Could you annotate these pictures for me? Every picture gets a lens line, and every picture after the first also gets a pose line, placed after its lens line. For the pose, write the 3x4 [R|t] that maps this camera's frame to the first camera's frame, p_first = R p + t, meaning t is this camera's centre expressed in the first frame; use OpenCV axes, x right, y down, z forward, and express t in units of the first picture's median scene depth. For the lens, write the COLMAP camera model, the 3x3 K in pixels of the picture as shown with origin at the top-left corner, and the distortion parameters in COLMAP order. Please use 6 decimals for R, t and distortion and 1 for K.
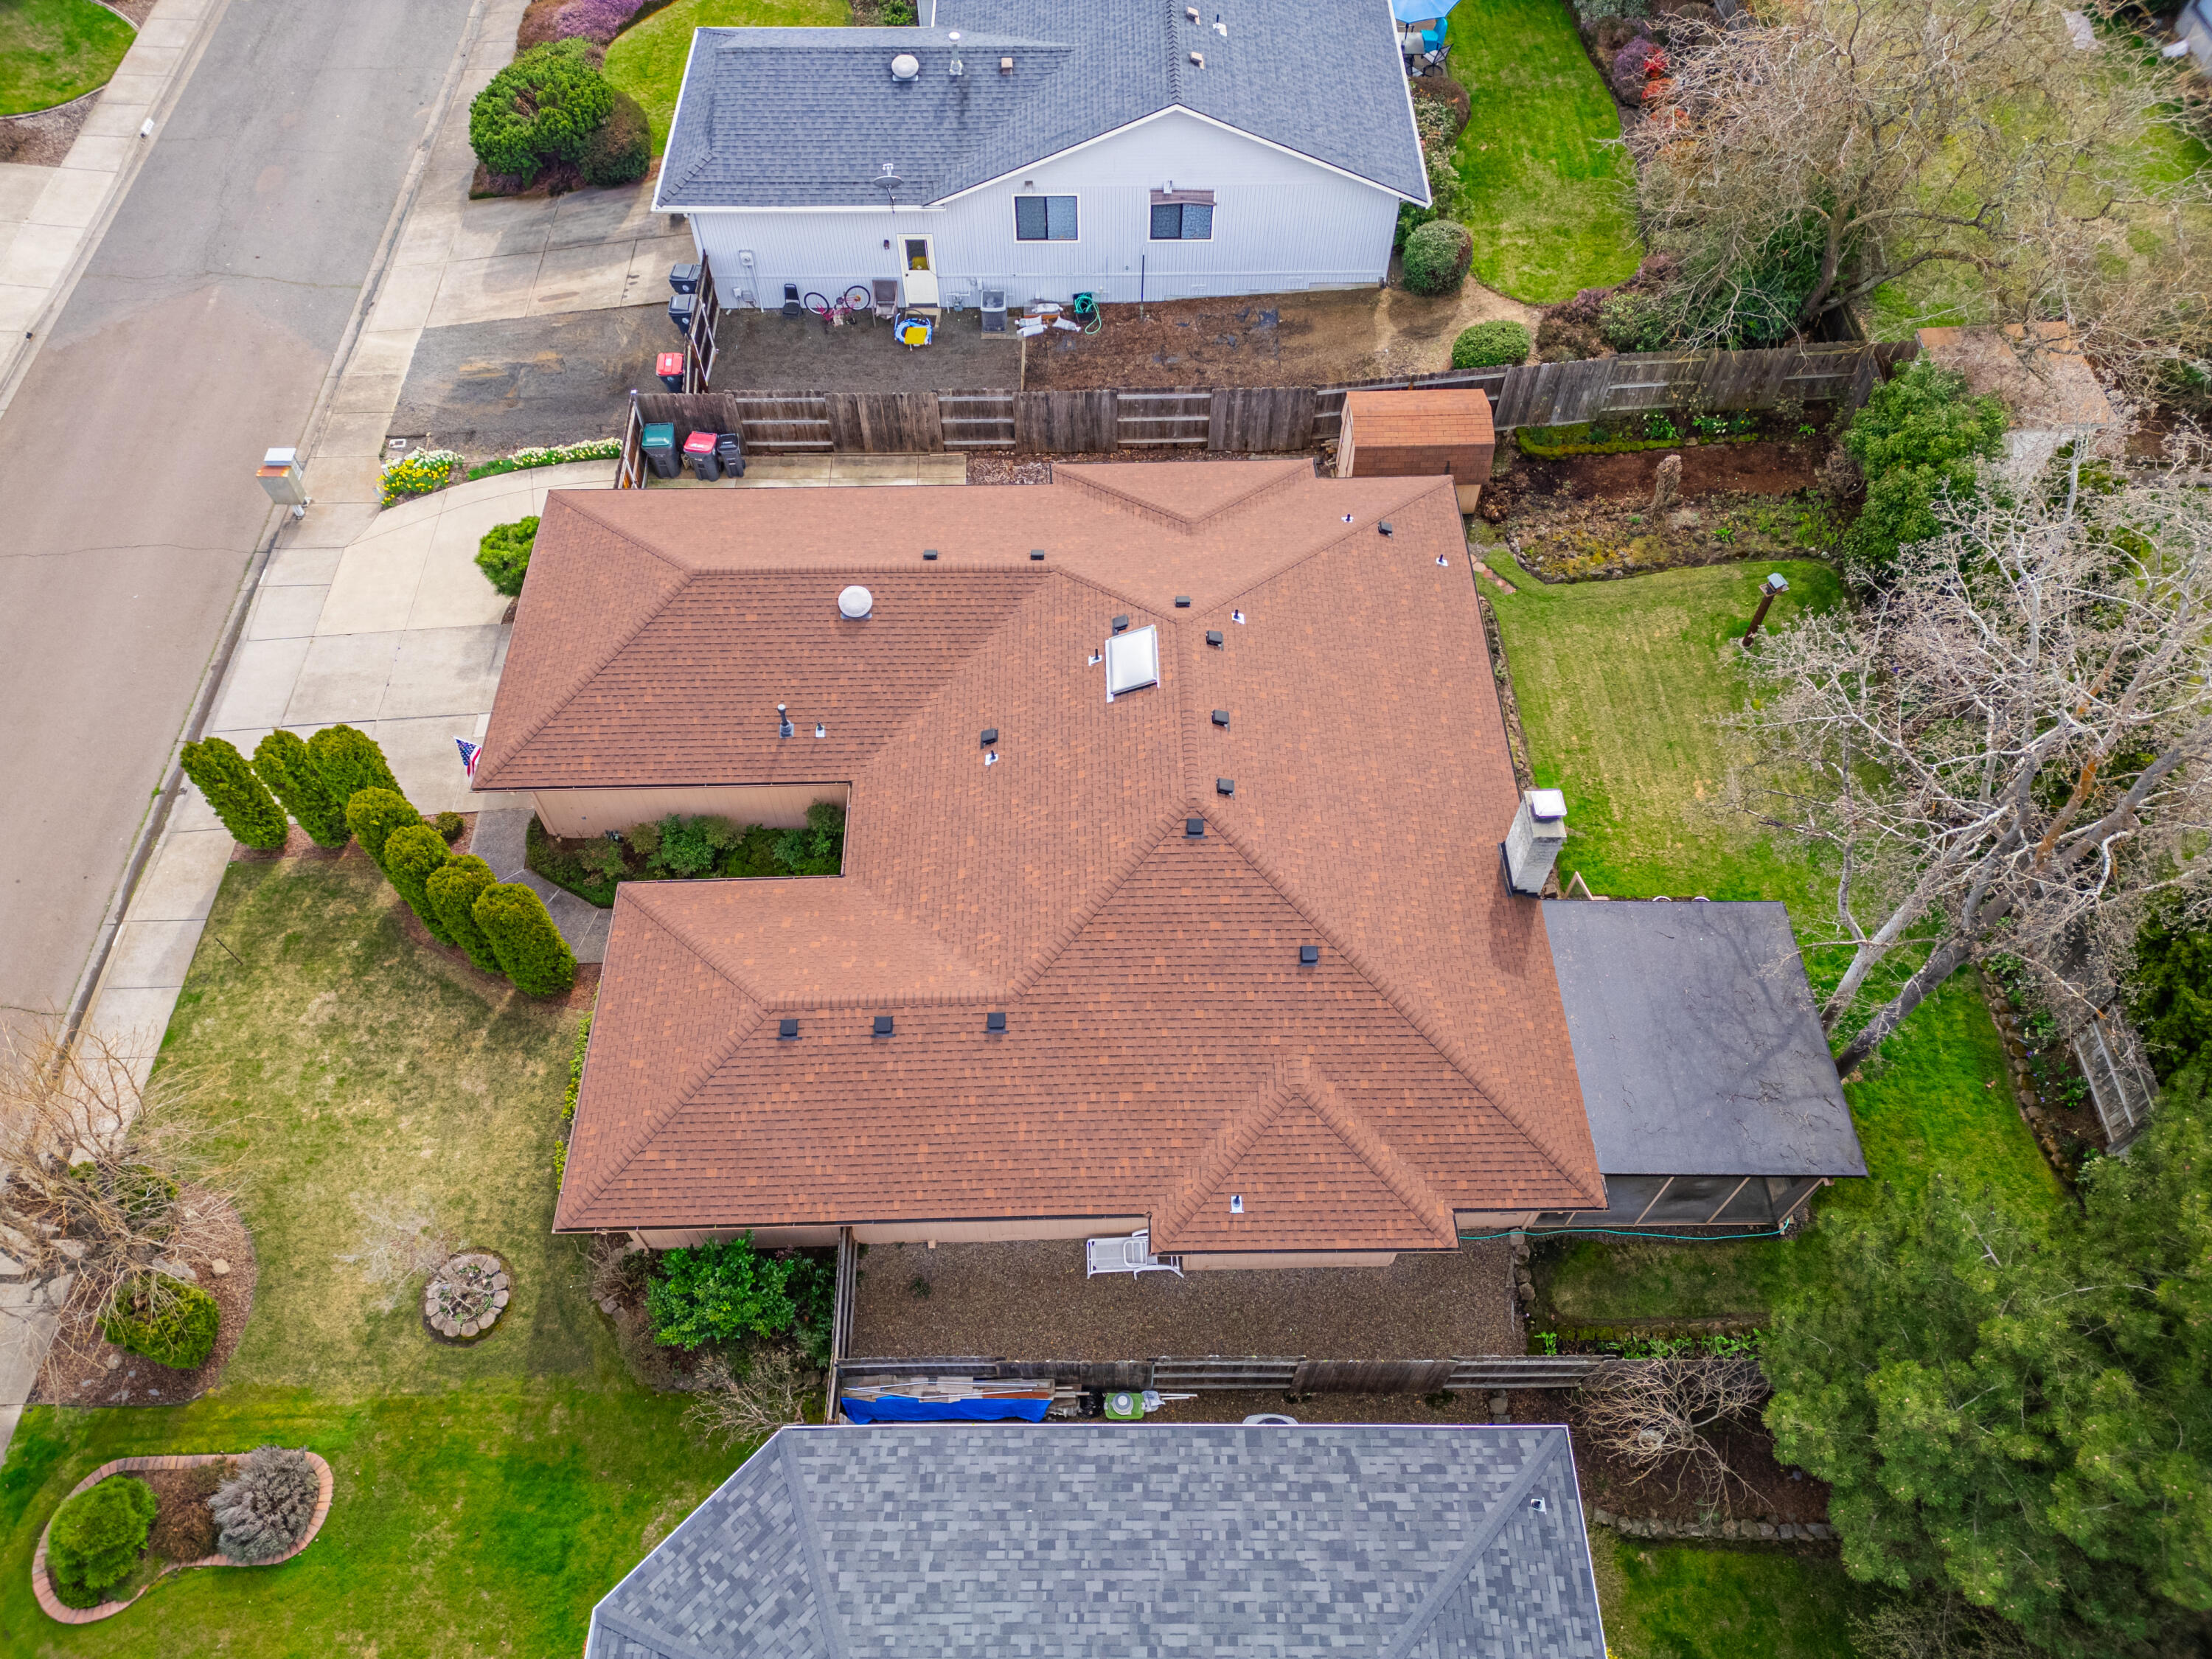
lens RADIAL K [[1547.6, 0, 1096.1], [0, 1547.6, 819.6], [0, 0, 1]] dist [0.061853, -0.046173]
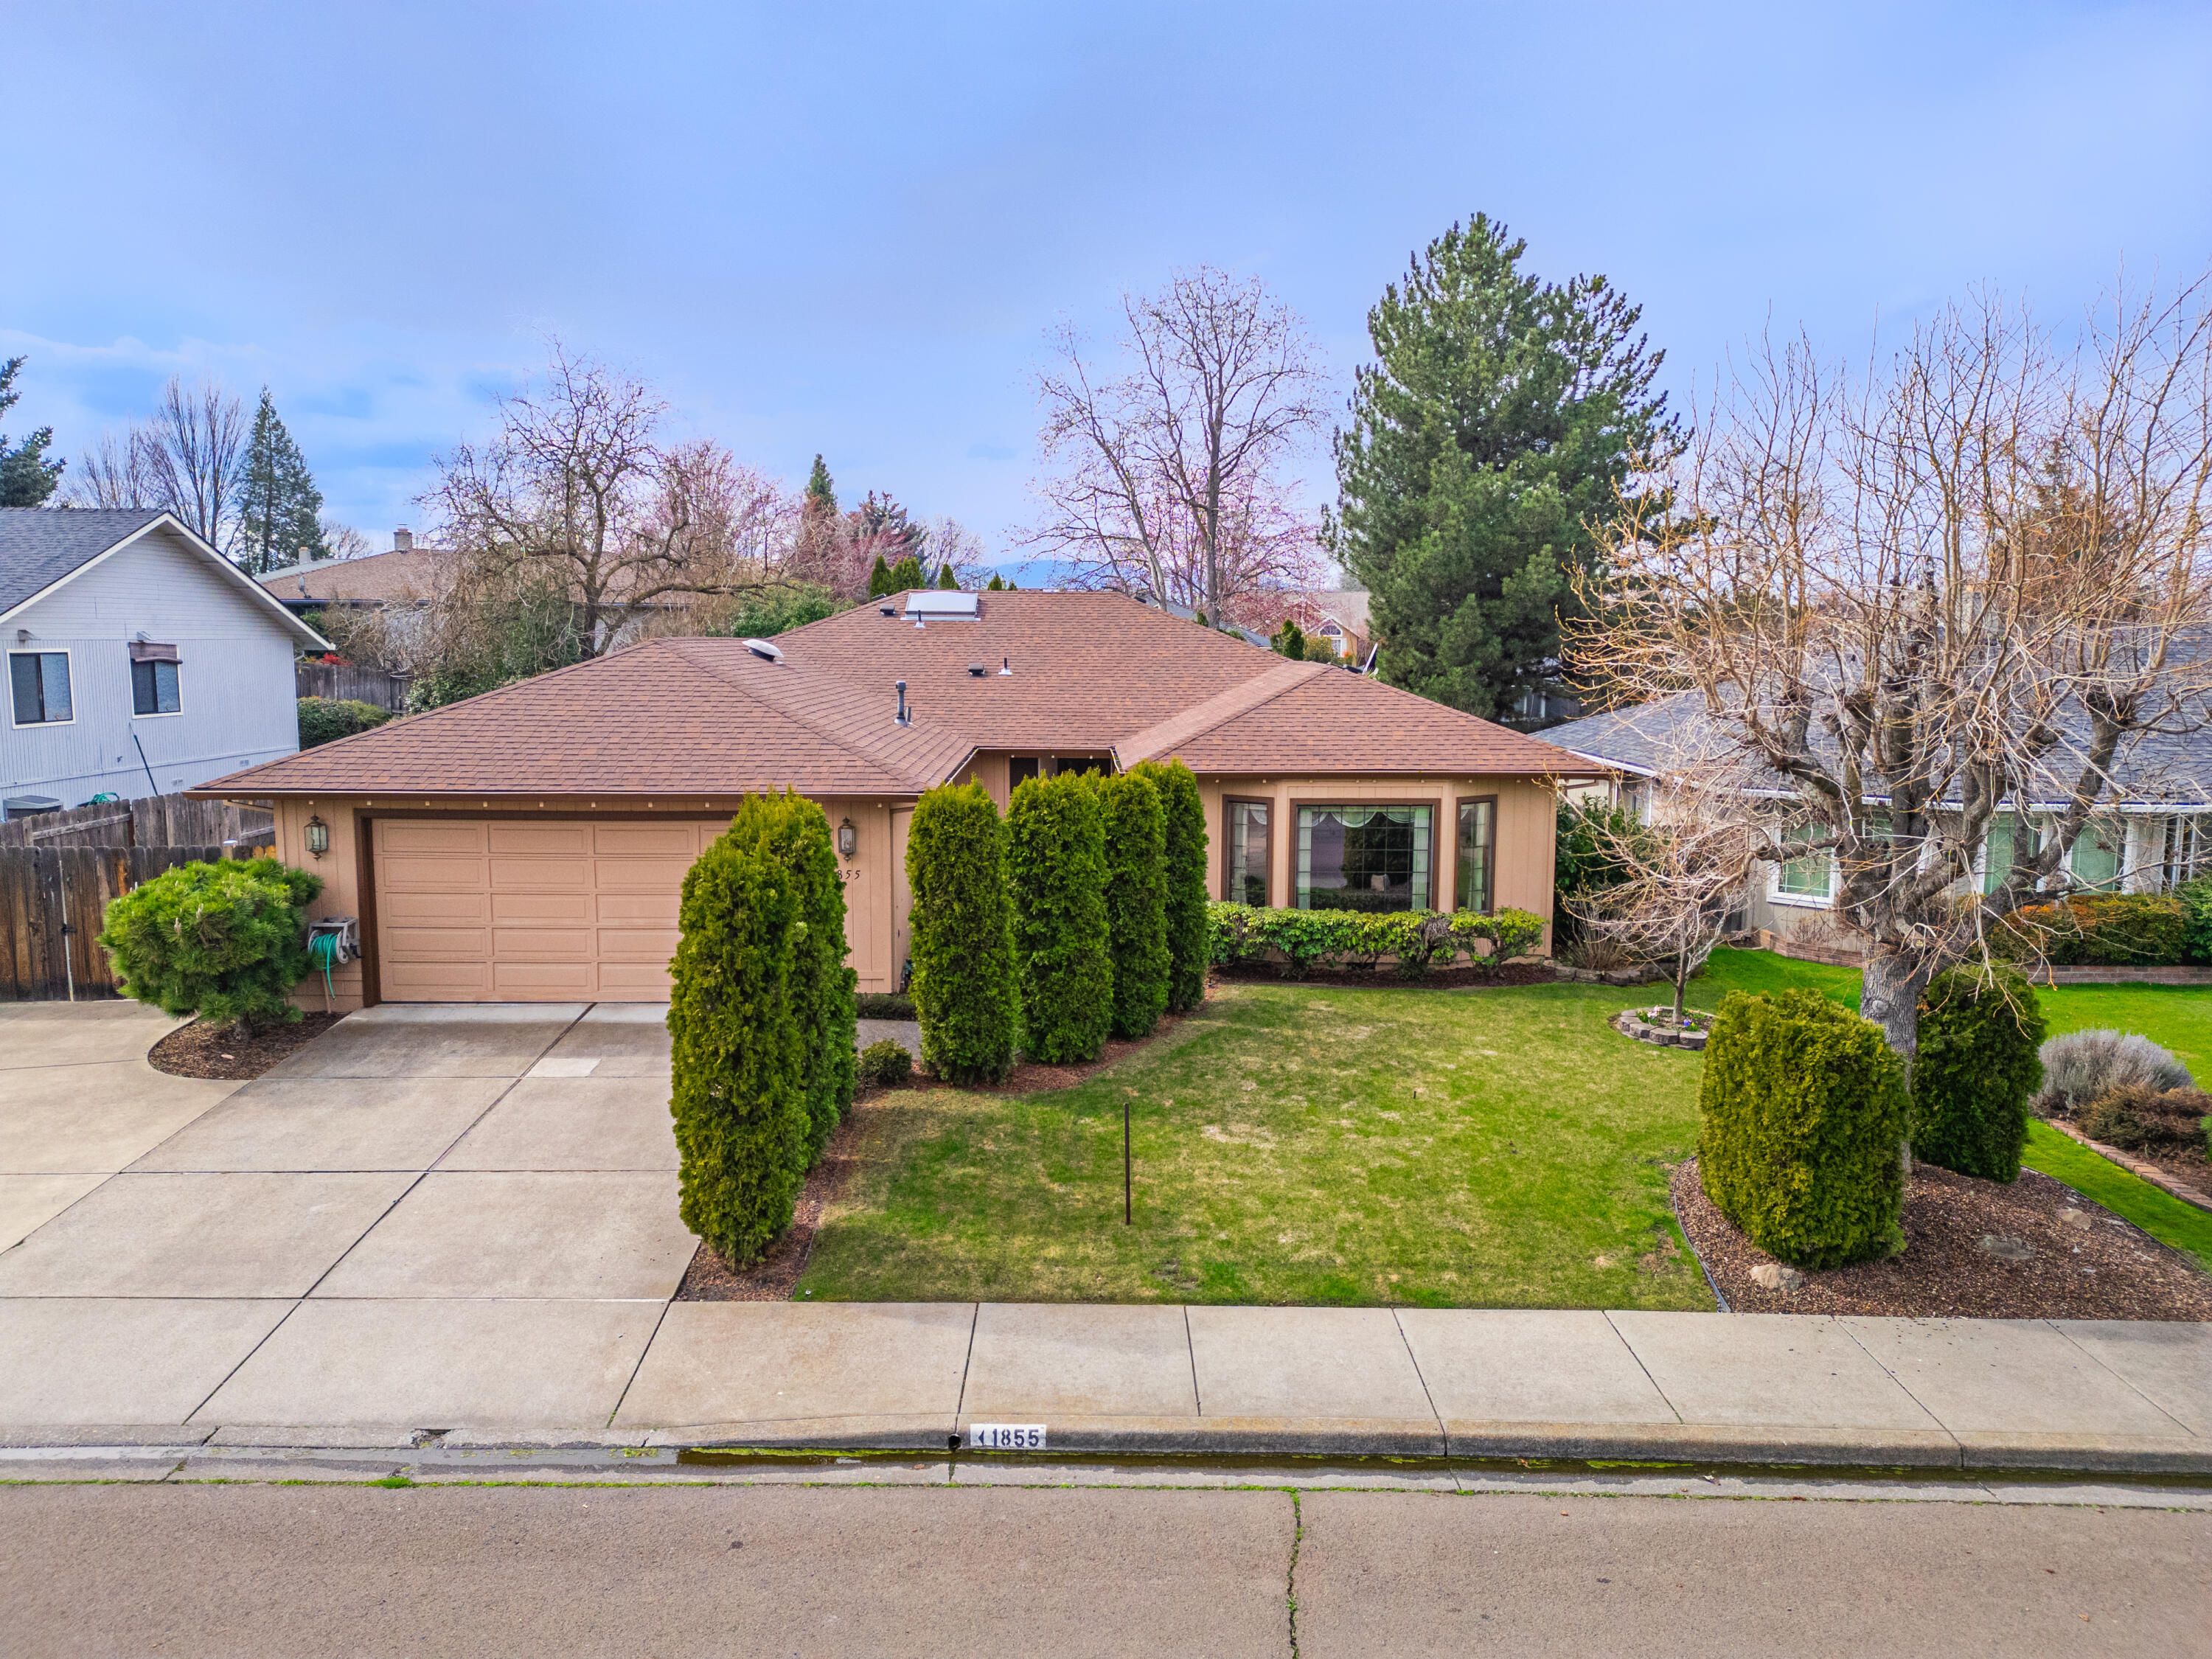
lens RADIAL K [[1539.5, 0, 1098.0], [0, 1539.5, 824.8], [0, 0, 1]] dist [0.078686, -0.076779]
pose [[0.003724, -0.115164, 0.993340, -0.775003], [0.821242, 0.567128, 0.062672, 0.001200], [-0.570568, 0.815539, 0.096689, 0.731688]]
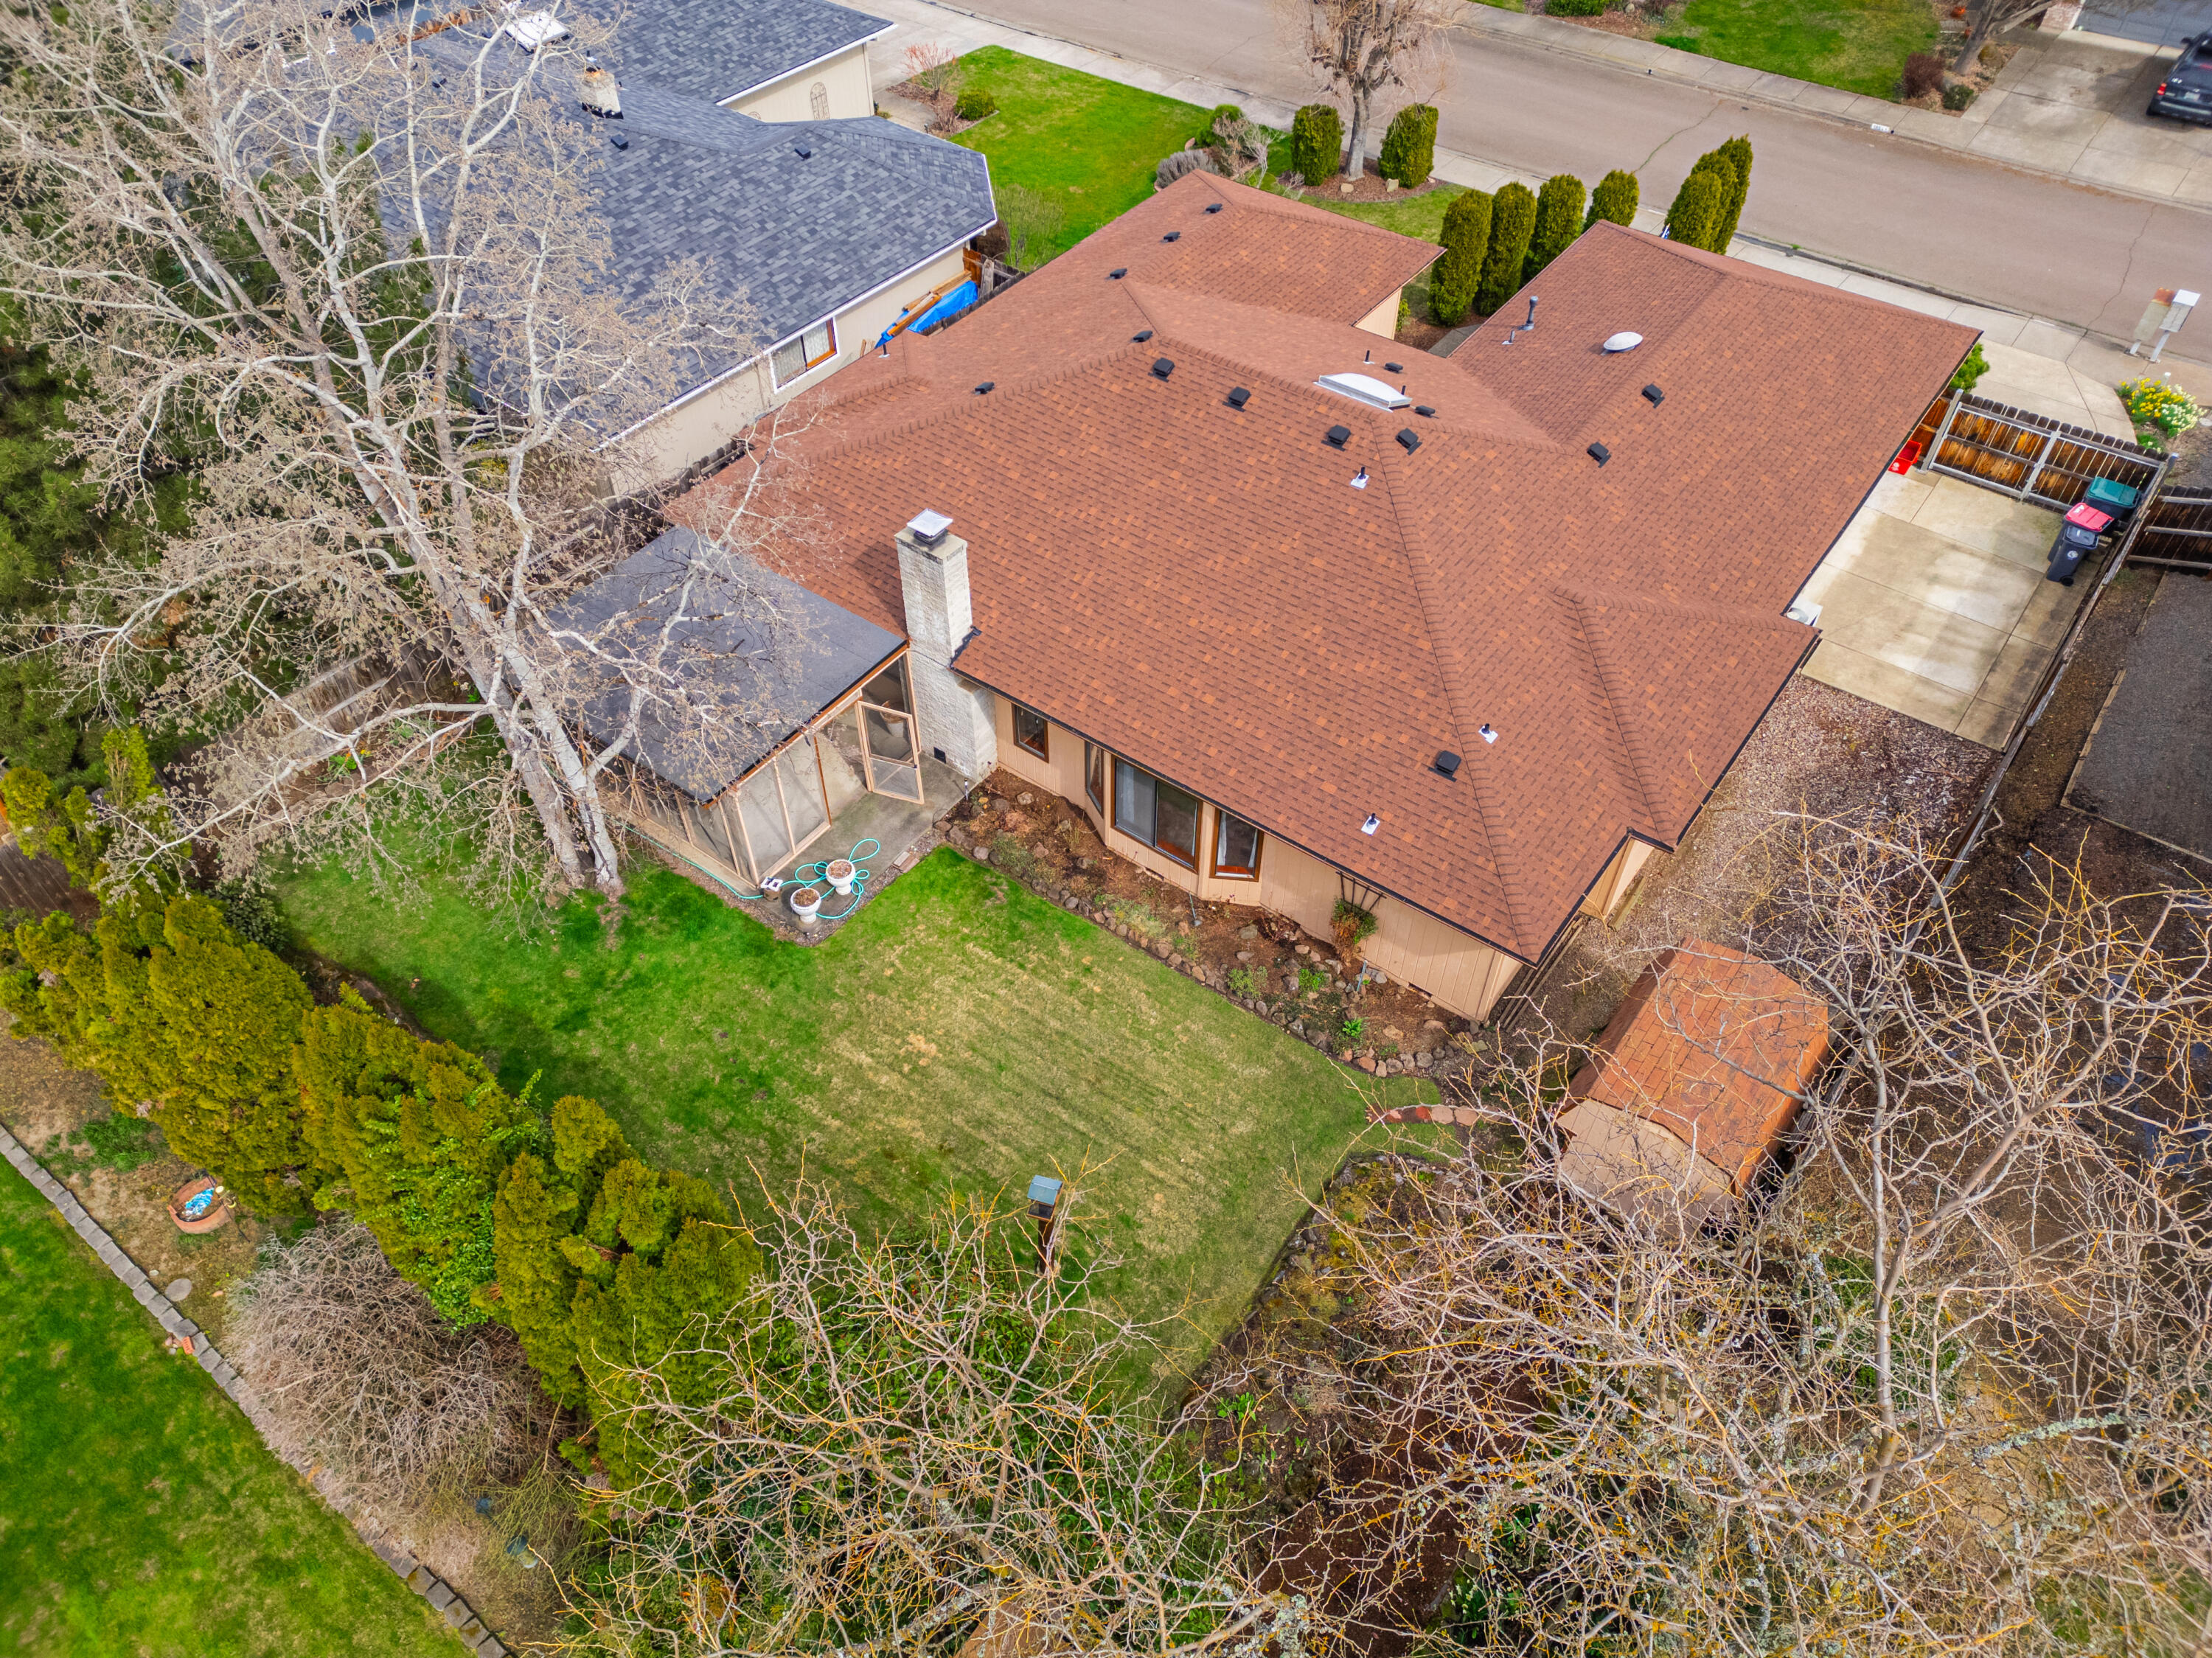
lens RADIAL K [[1480.9, 0, 1094.0], [0, 1480.9, 871.2], [0, 0, 1]] dist [0.075003, -0.050229]
pose [[-0.612920, 0.600374, -0.513692, 0.553569], [-0.647063, -0.008266, 0.762392, -0.502267], [0.453474, 0.799677, 0.393546, 0.618001]]
